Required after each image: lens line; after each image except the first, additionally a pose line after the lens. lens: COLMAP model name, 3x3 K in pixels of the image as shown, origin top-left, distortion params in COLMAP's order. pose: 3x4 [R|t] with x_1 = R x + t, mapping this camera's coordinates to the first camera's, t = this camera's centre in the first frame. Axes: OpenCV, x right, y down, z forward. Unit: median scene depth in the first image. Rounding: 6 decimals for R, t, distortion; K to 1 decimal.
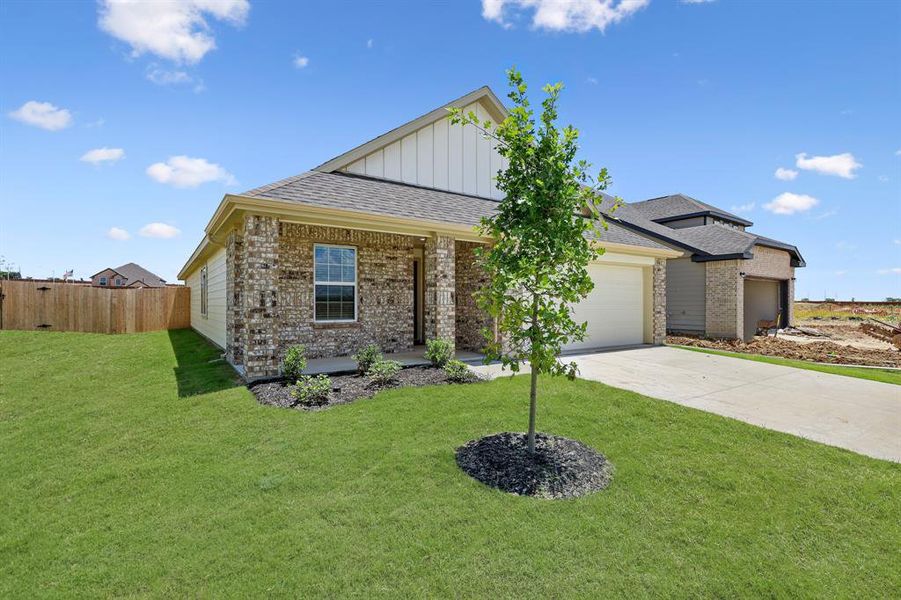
lens RADIAL K [[419.2, 0, 452.8], [0, 419.2, 303.7], [0, 0, 1]] dist [-0.002522, -0.000844]
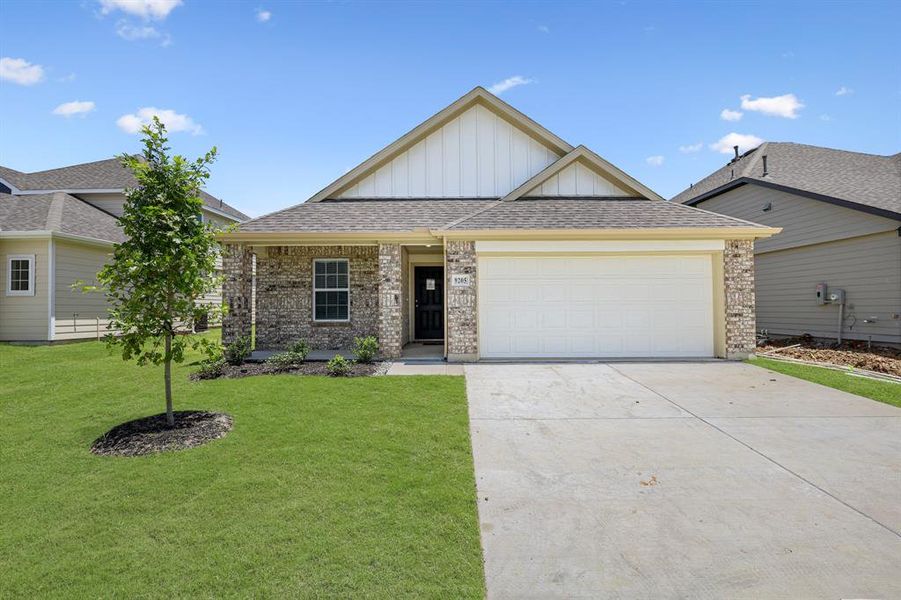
lens RADIAL K [[419.2, 0, 458.5], [0, 419.2, 299.4], [0, 0, 1]] dist [-0.002522, -0.000844]
pose [[0.827105, -0.018987, -0.561727, 0.736375], [0.006876, 0.999696, -0.023665, 0.011825], [0.562006, 0.015711, 0.826984, 0.203050]]
